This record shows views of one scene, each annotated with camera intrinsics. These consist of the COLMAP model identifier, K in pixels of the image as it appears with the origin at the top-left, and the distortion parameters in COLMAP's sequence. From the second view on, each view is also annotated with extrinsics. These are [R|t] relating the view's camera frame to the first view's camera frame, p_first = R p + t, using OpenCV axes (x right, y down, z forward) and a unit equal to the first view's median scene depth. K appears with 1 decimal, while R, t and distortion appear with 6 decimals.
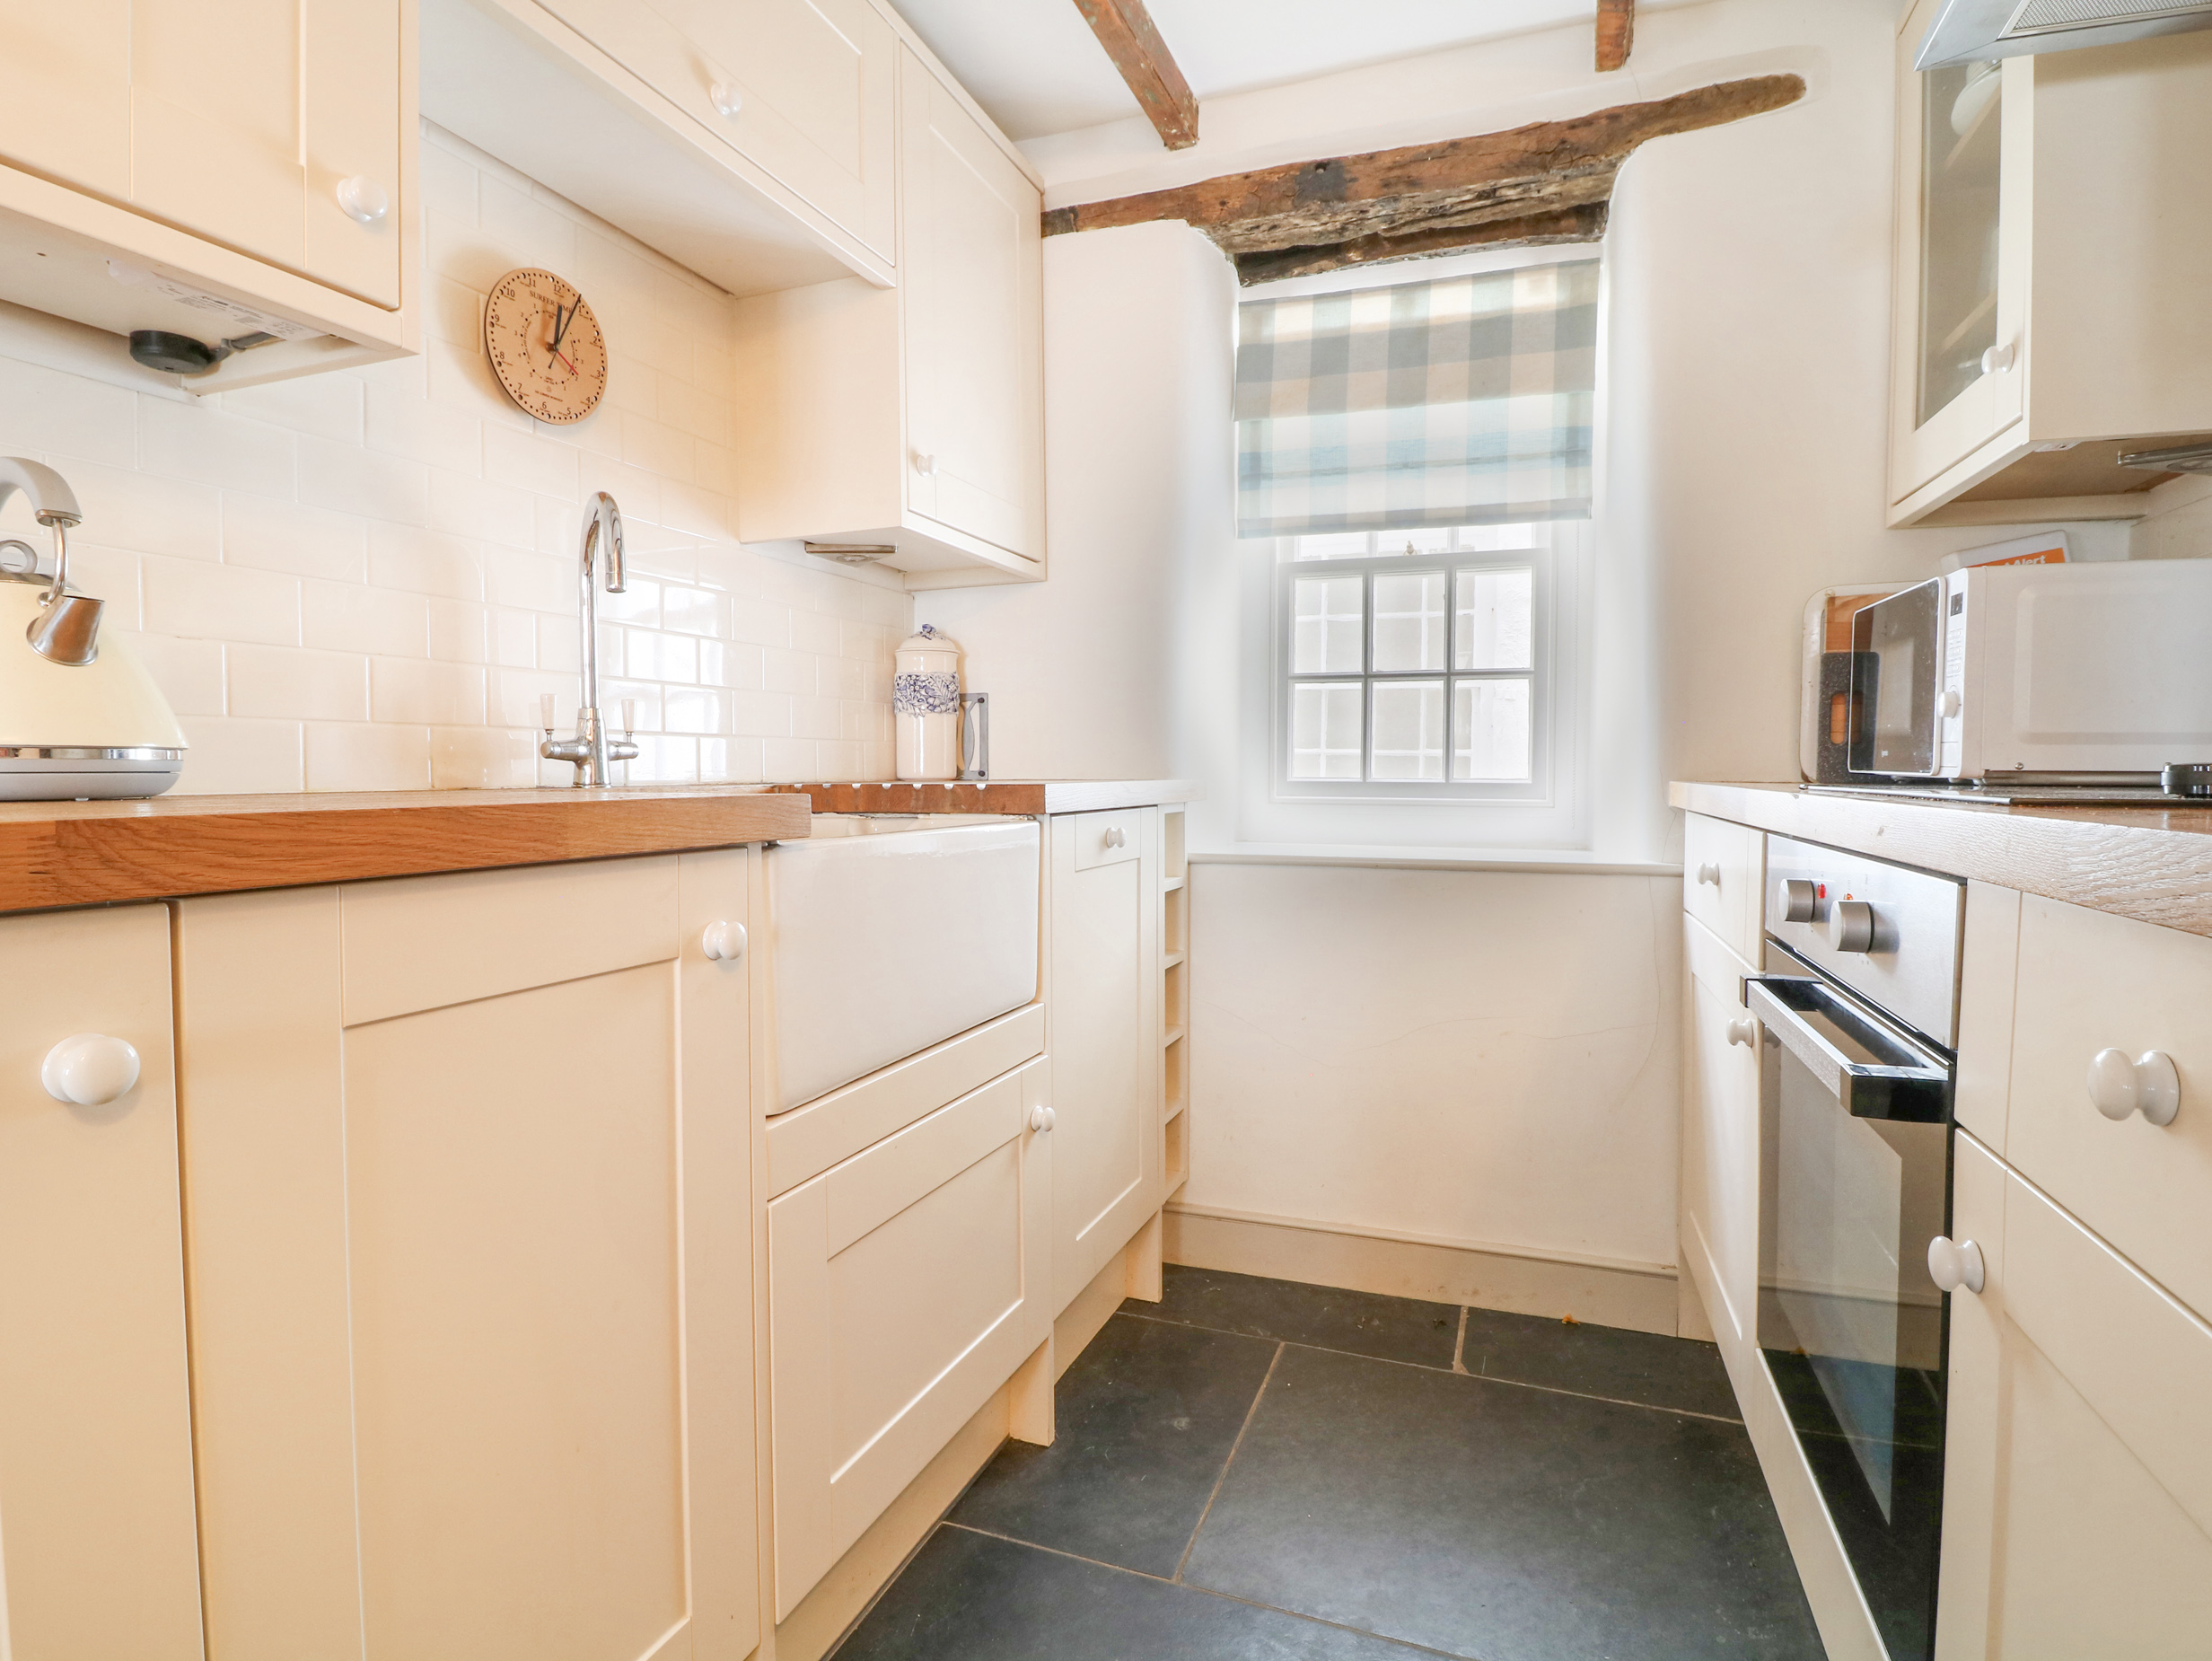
lens RADIAL K [[1165.1, 0, 1105.7], [0, 1165.1, 802.9], [0, 0, 1]] dist [0.016182, -0.017133]
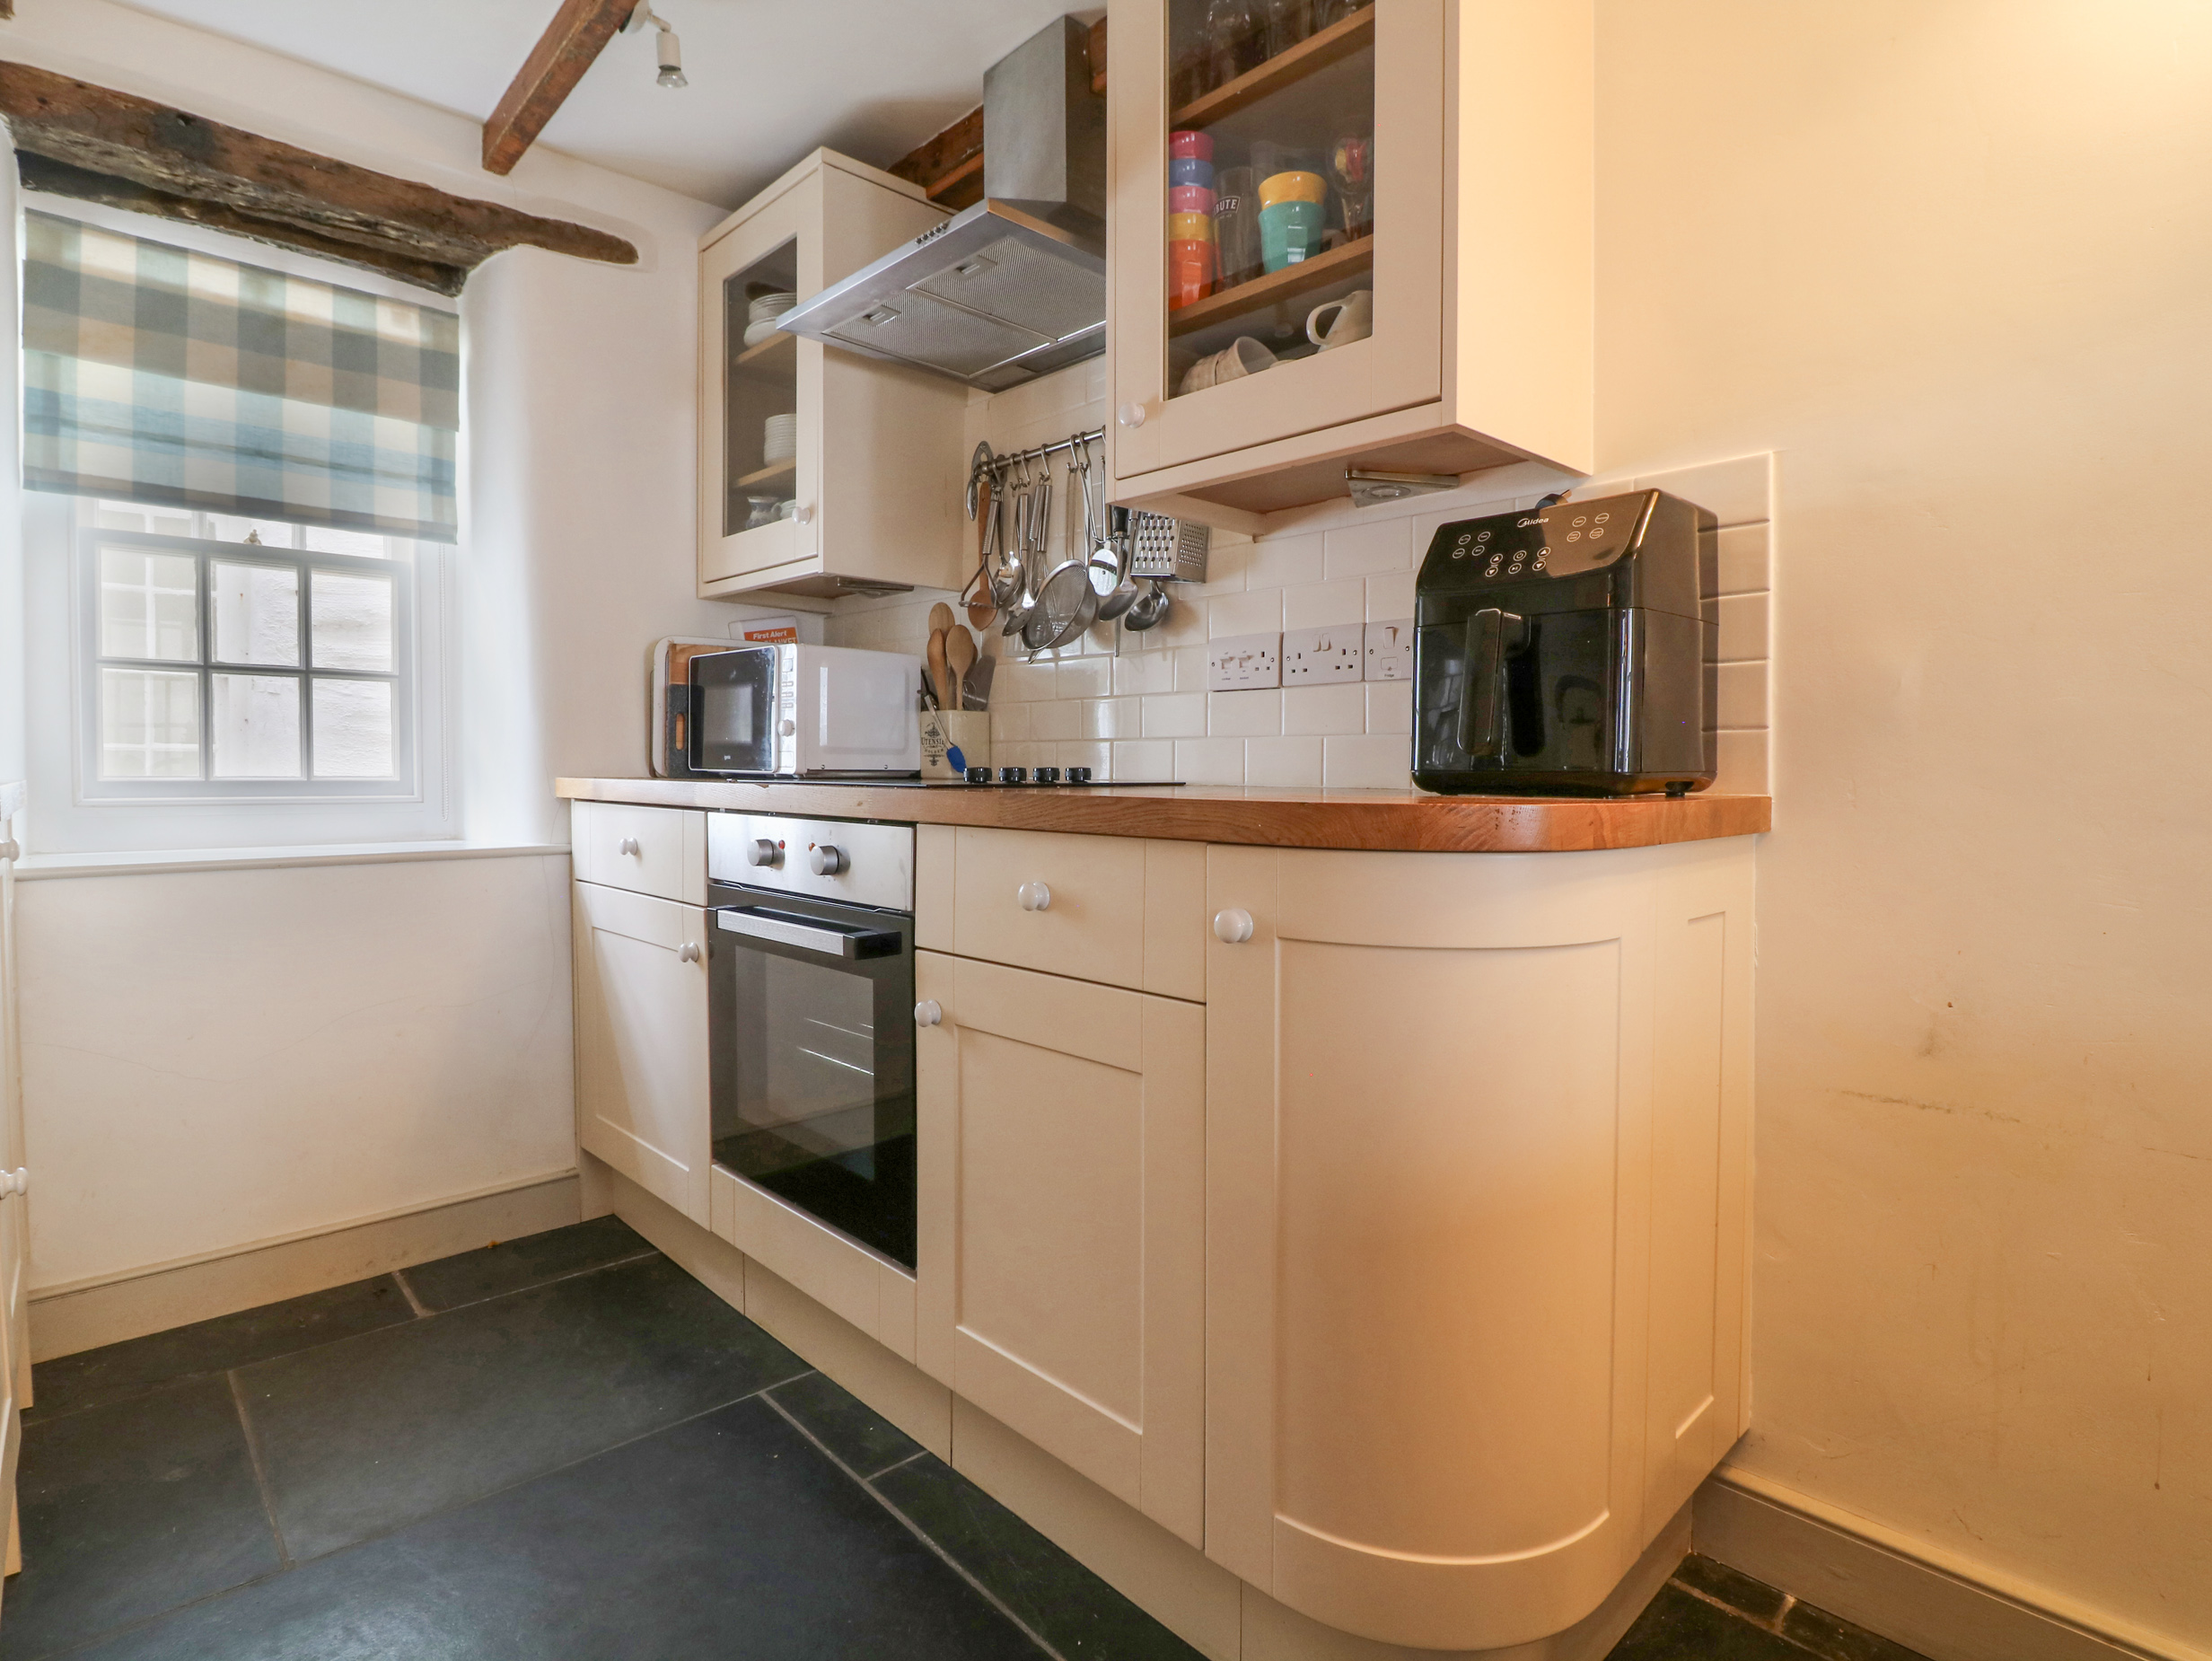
lens RADIAL K [[1165.1, 0, 1105.7], [0, 1165.1, 802.9], [0, 0, 1]] dist [0.016182, -0.017133]
pose [[0.451800, -0.026509, 0.891725, -0.320705], [0.024051, 0.999557, 0.017529, 0.000419], [-0.891795, 0.013527, 0.452237, -0.063662]]
